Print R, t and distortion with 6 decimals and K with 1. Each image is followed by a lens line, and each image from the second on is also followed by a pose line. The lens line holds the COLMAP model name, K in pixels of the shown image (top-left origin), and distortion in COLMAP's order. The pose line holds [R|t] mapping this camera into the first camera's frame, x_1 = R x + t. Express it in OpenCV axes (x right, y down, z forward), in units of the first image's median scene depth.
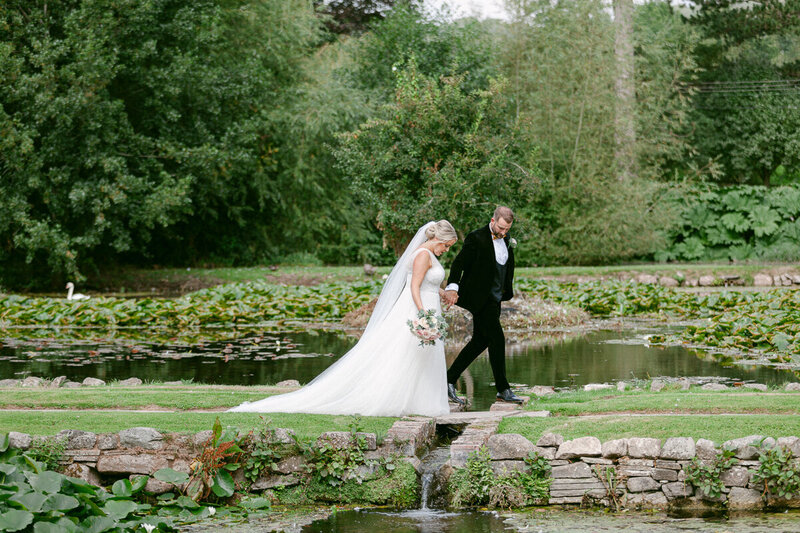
lens RADIAL K [[2429.0, 0, 399.9], [0, 2429.0, 265.7], [0, 0, 1]] dist [-0.134971, 0.000000]
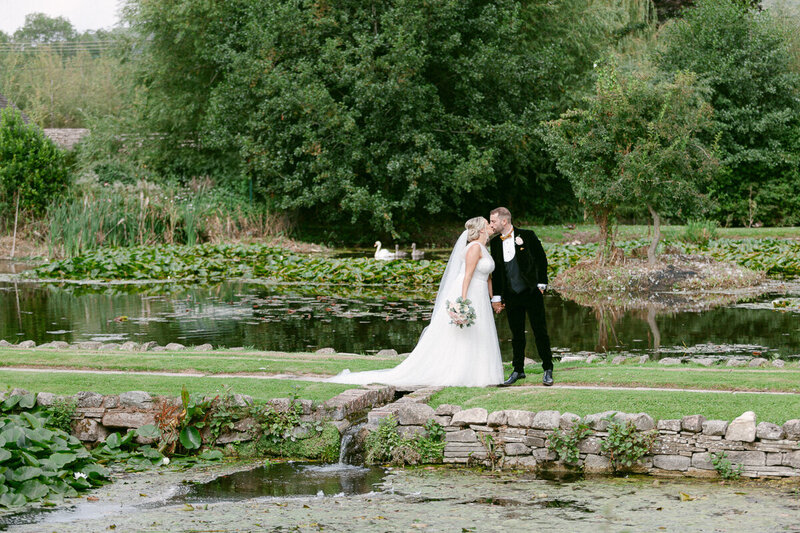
lens RADIAL K [[2132.1, 0, 400.1], [0, 2132.1, 267.1], [0, 0, 1]] dist [-0.078530, 0.000000]
pose [[0.974303, 0.009221, -0.225052, 0.139268], [-0.002232, 0.999508, 0.031289, -0.016344], [0.225230, -0.029983, 0.973844, -0.019455]]
